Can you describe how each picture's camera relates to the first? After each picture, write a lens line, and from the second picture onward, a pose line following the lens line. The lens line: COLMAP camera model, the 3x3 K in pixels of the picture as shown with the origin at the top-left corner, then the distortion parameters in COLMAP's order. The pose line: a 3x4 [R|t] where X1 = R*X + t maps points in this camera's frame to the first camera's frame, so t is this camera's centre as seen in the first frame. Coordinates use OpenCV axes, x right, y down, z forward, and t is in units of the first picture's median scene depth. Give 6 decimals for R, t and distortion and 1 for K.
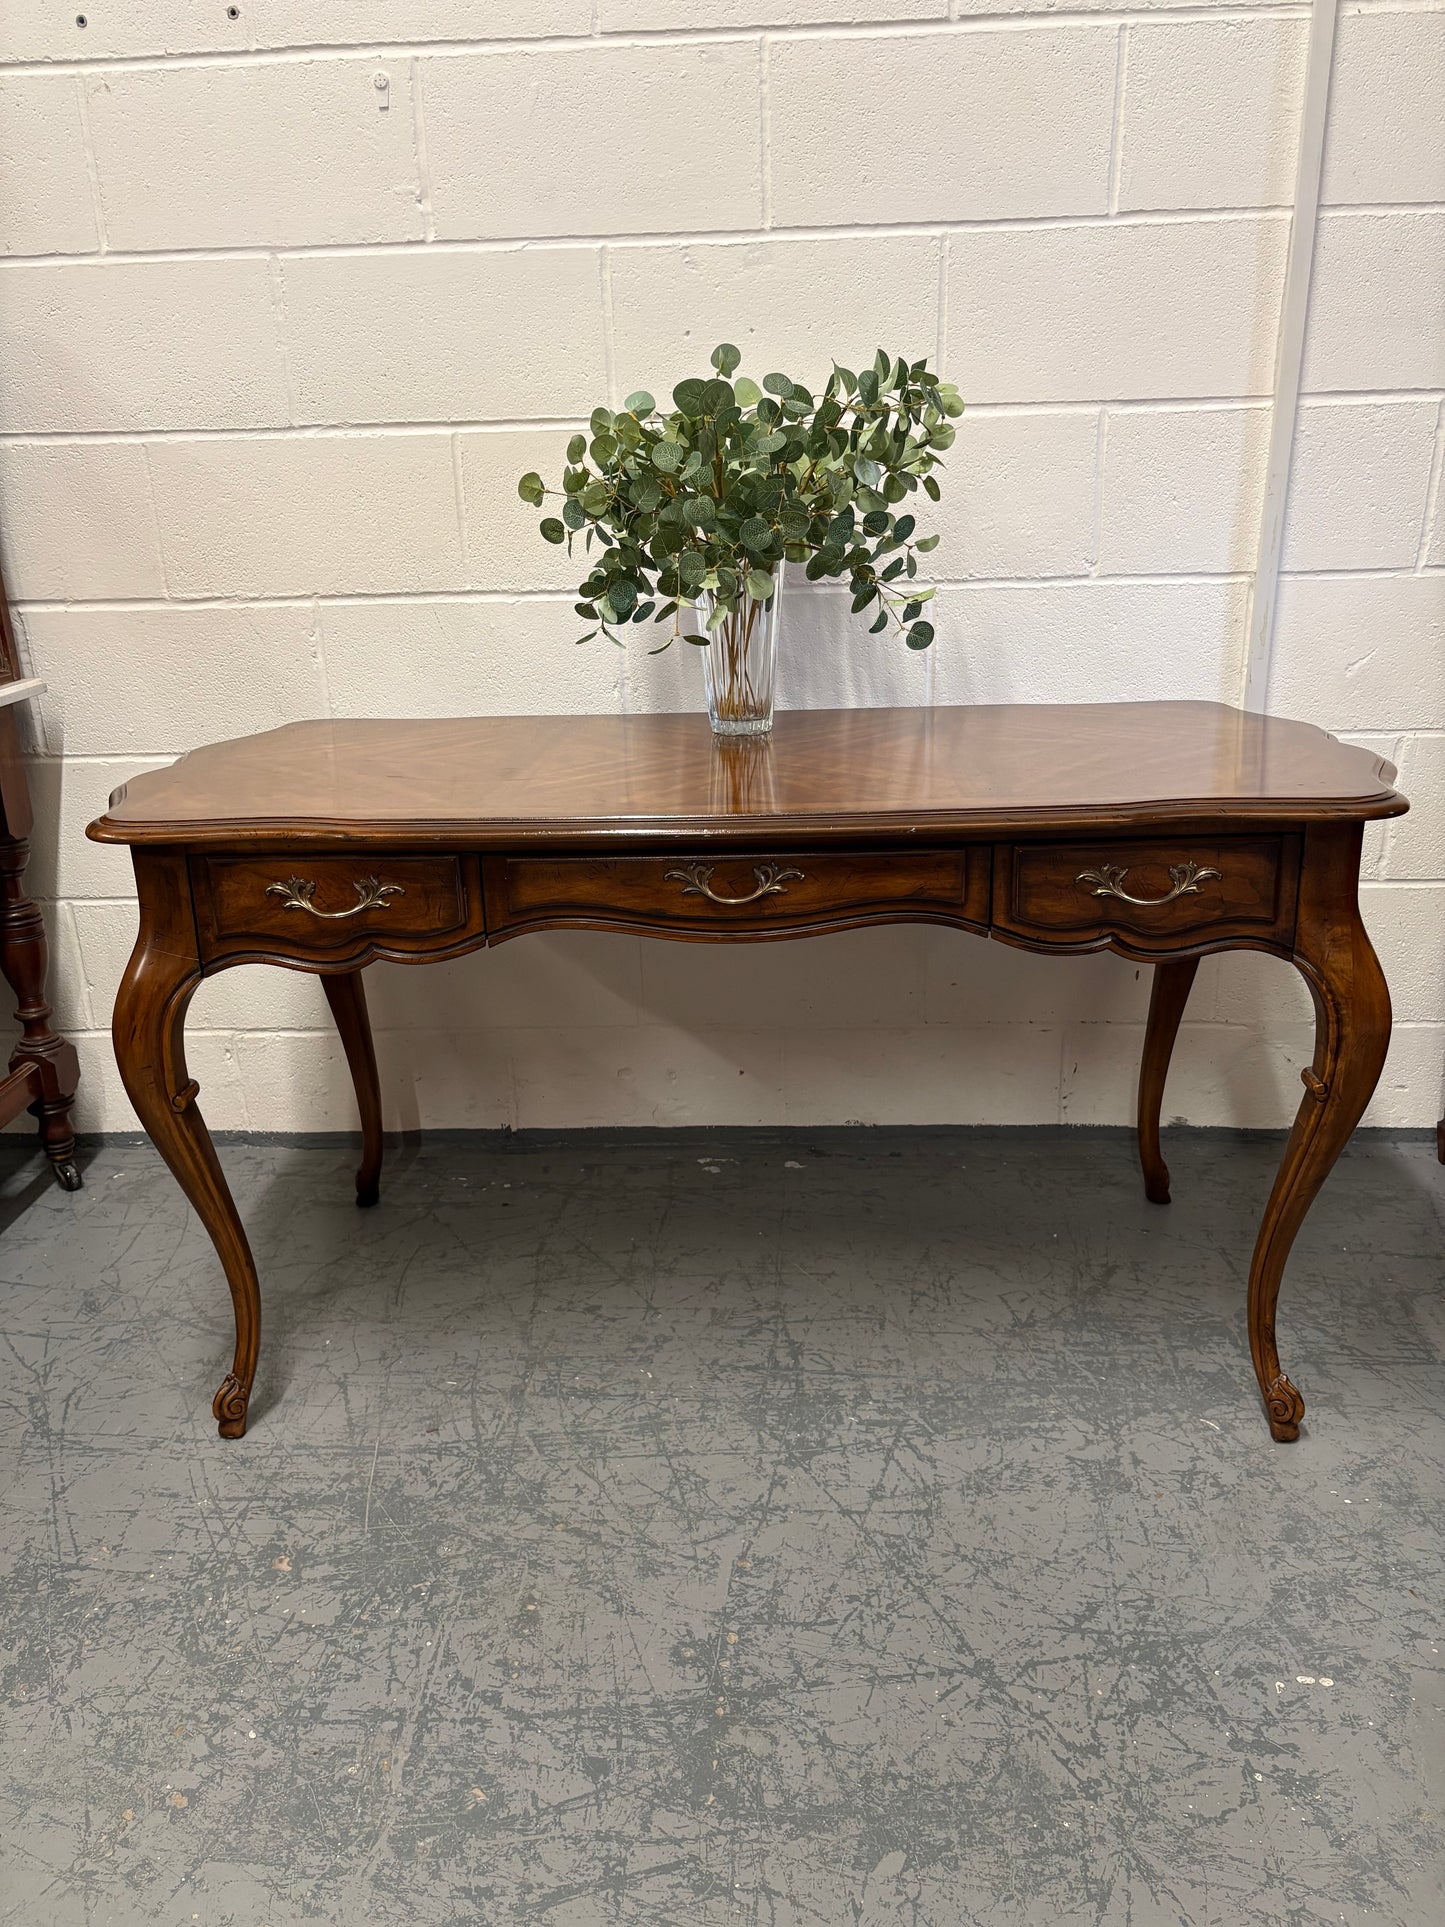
lens RADIAL K [[1466.9, 0, 717.7], [0, 1466.9, 961.4], [0, 0, 1]] dist [0.032638, -0.045317]
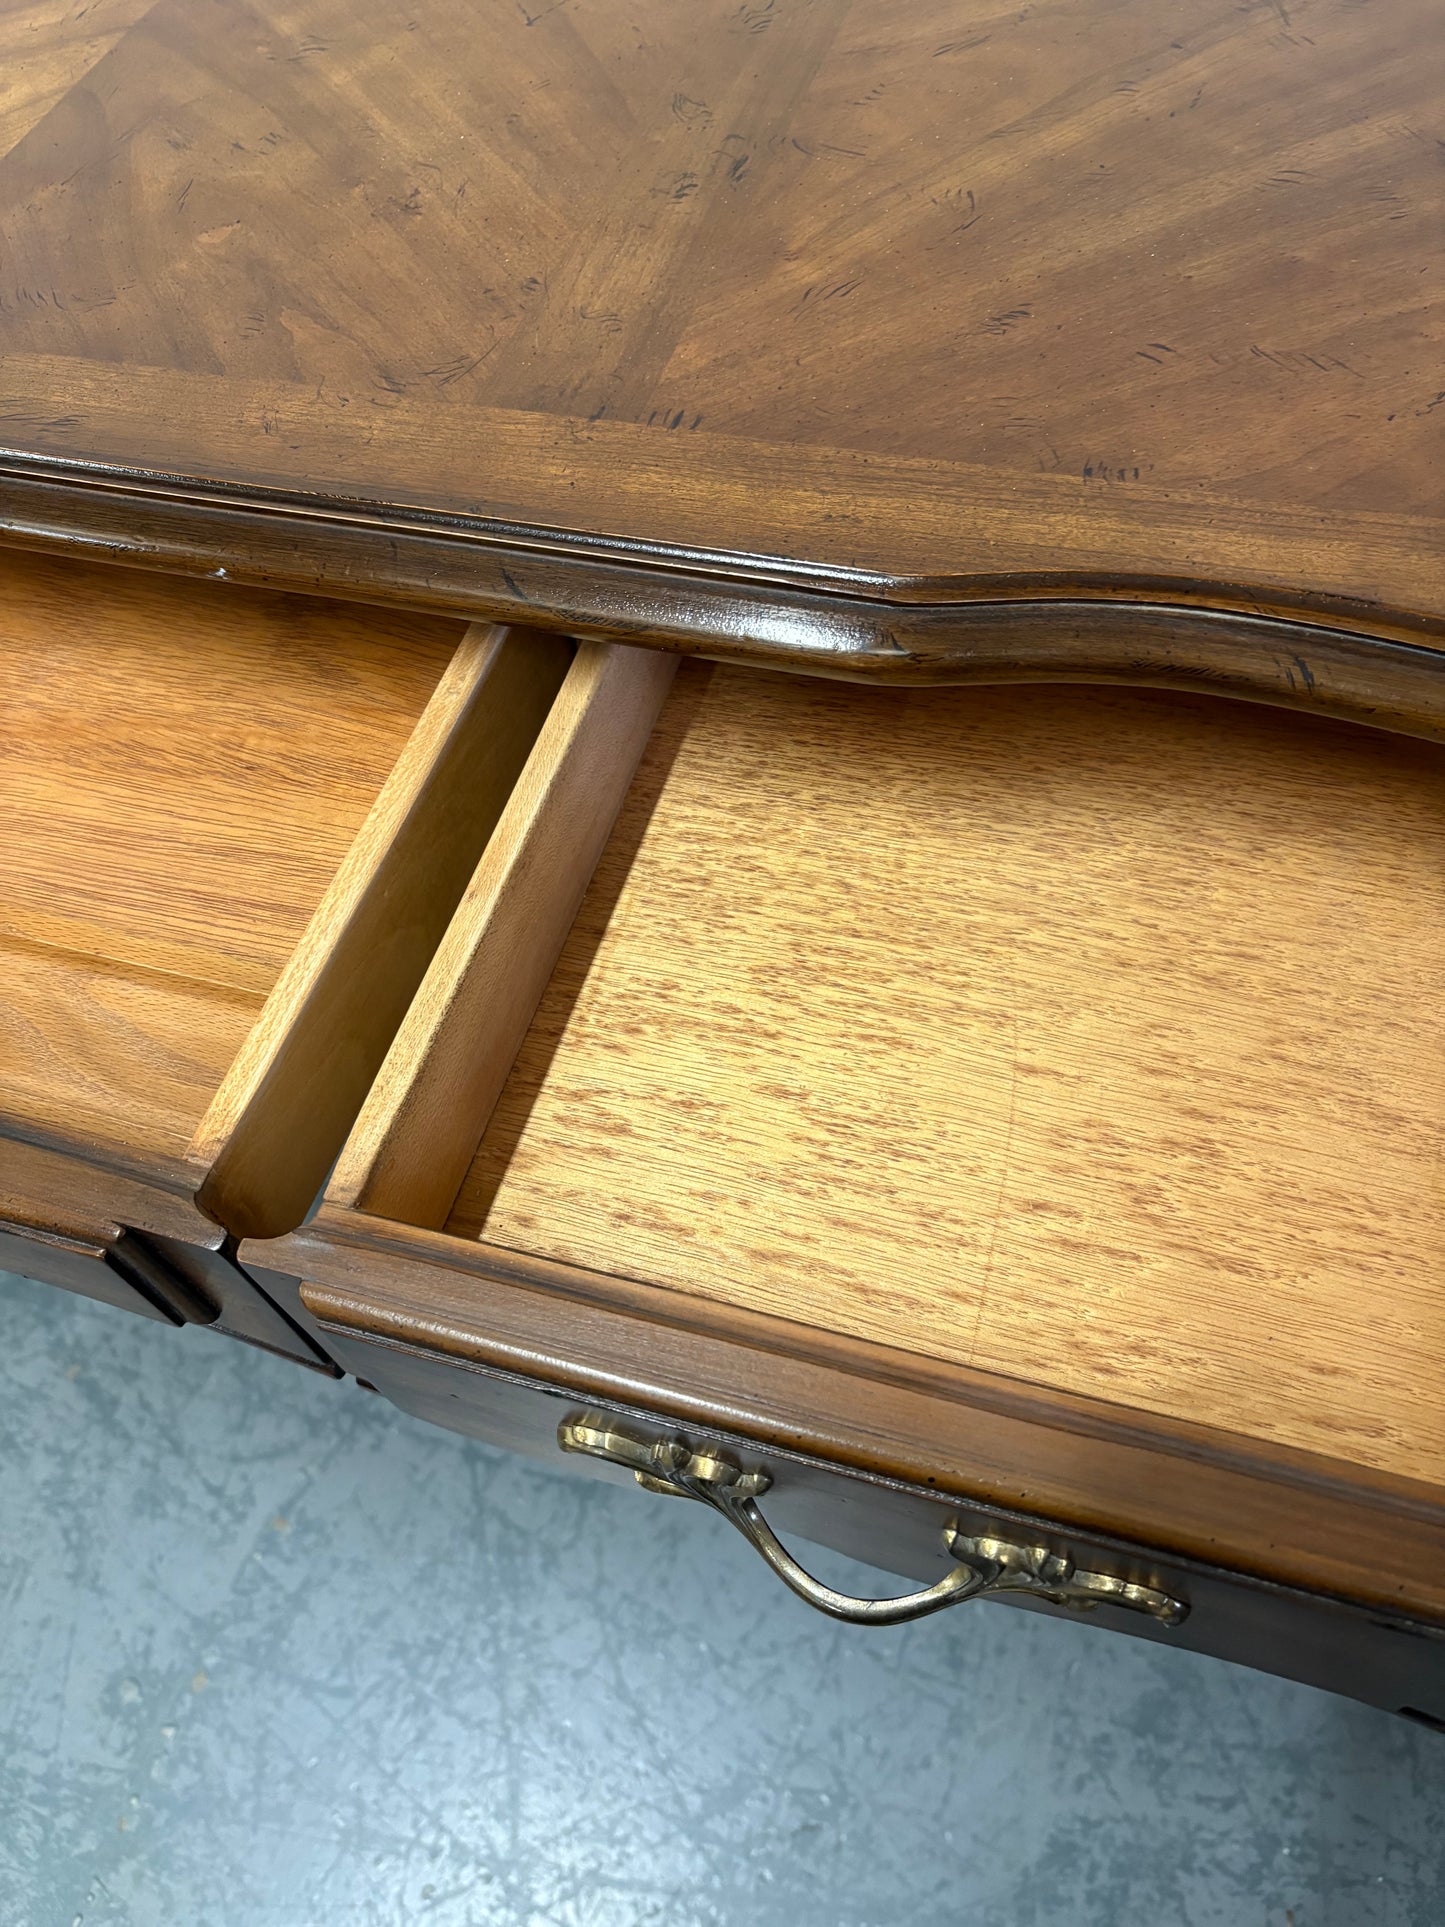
lens RADIAL K [[1466.9, 0, 712.5], [0, 1466.9, 973.4], [0, 0, 1]] dist [0.032638, -0.045317]
pose [[0.964998, 0.182411, -0.188426, 0.287594], [-0.020793, 0.769436, 0.638385, -0.209054], [0.261430, -0.612123, 0.746298, 0.721255]]
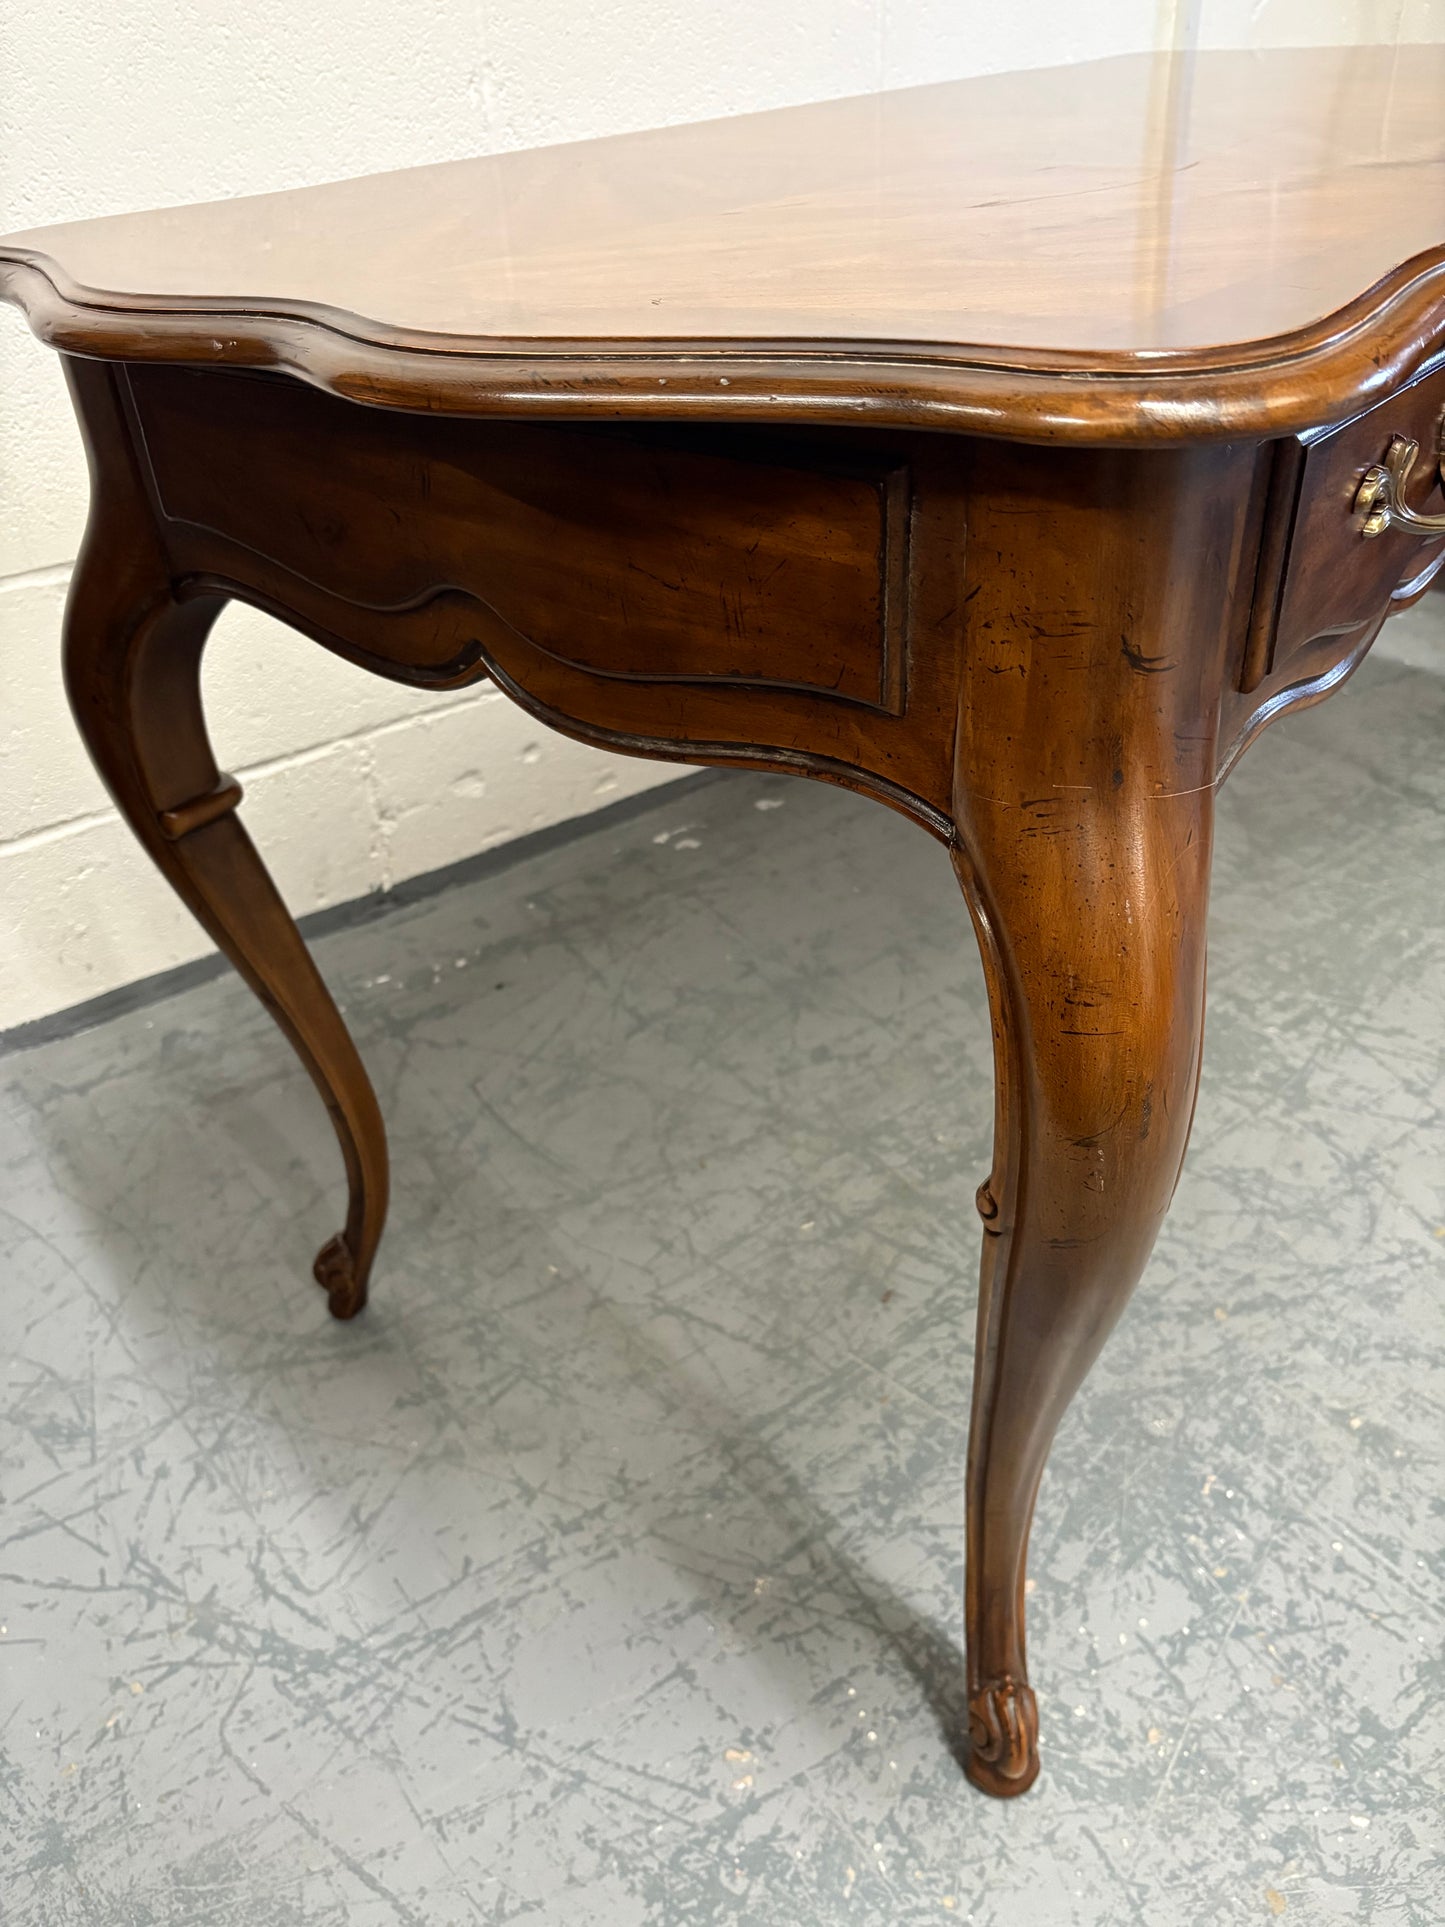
lens RADIAL K [[1466.9, 0, 708.5], [0, 1466.9, 978.5], [0, 0, 1]] dist [0.032638, -0.045317]
pose [[0.775982, -0.365178, 0.514292, -0.626793], [0.225574, 0.922103, 0.314393, -0.035406], [-0.589040, -0.127953, 0.797910, 0.644489]]
